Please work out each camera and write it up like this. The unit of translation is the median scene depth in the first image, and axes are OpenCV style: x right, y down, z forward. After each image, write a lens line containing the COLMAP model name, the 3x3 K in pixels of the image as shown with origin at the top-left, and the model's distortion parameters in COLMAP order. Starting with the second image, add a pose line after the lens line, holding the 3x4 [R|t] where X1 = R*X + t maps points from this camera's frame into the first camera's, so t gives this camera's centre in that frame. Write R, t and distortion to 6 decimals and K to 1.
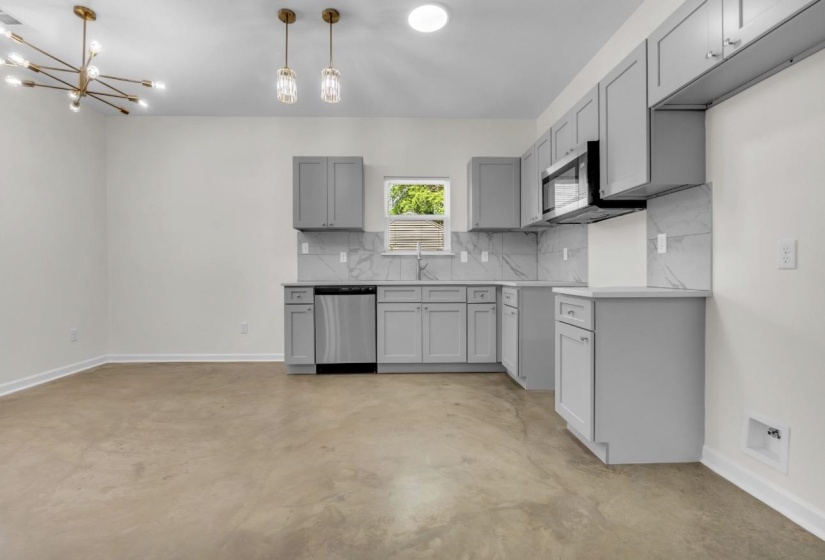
lens RADIAL K [[372.4, 0, 398.9], [0, 372.4, 277.4], [0, 0, 1]] dist [-0.001950, -0.000241]
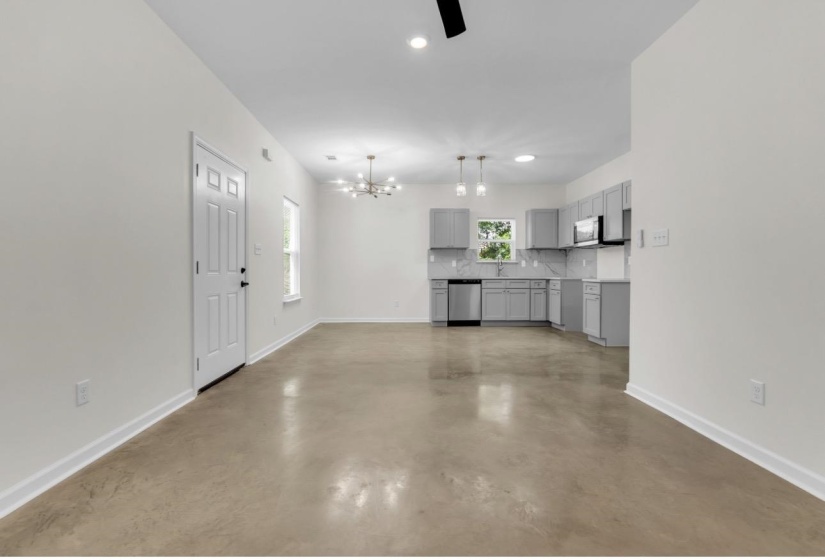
lens RADIAL K [[354.0, 0, 388.8], [0, 354.0, 278.8], [0, 0, 1]] dist [-0.000142, -0.000031]
pose [[0.998984, 0.004069, -0.044890, -0.452877], [-0.003778, 0.999971, 0.006565, 0.009891], [0.044915, -0.006389, 0.998970, -0.823297]]
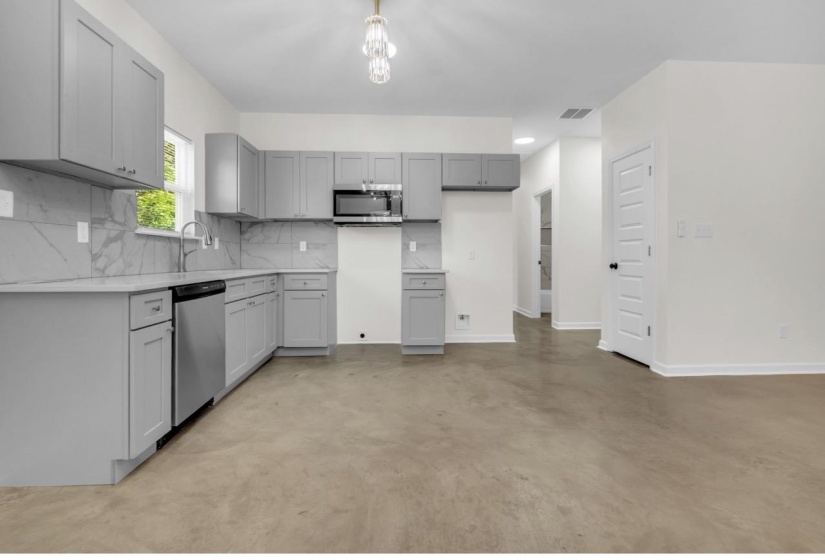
lens RADIAL K [[376.7, 0, 409.6], [0, 376.7, 259.2], [0, 0, 1]] dist [-0.001171, -0.000135]
pose [[-0.049052, 0.003361, 0.998791, -0.807859], [0.015840, 0.999871, -0.002586, -0.010120], [-0.998671, 0.015694, -0.049099, 0.685279]]
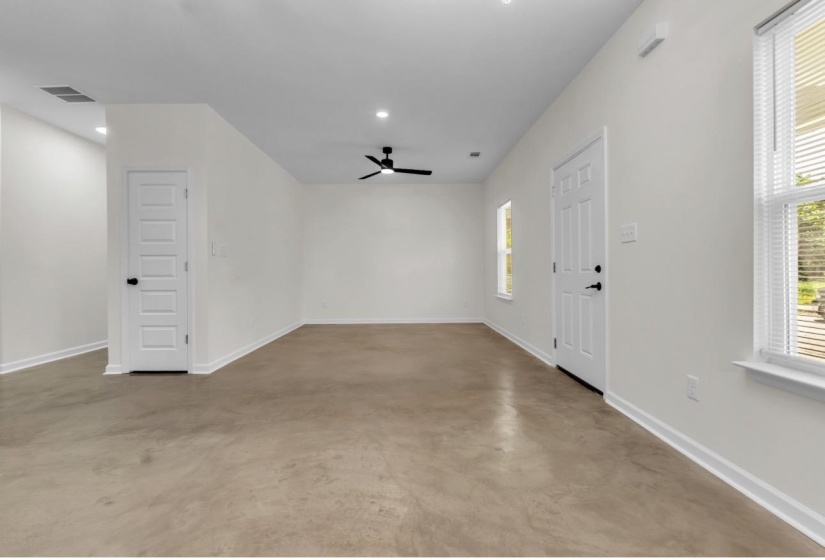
lens RADIAL K [[360.3, 0, 413.2], [0, 360.3, 273.6], [0, 0, 1]] dist [-0.000381, -0.000045]
pose [[-0.999763, 0.011269, -0.018630, -0.495439], [0.010869, 0.999711, 0.021420, -0.018154], [0.018866, 0.021213, -0.999597, 1.050479]]
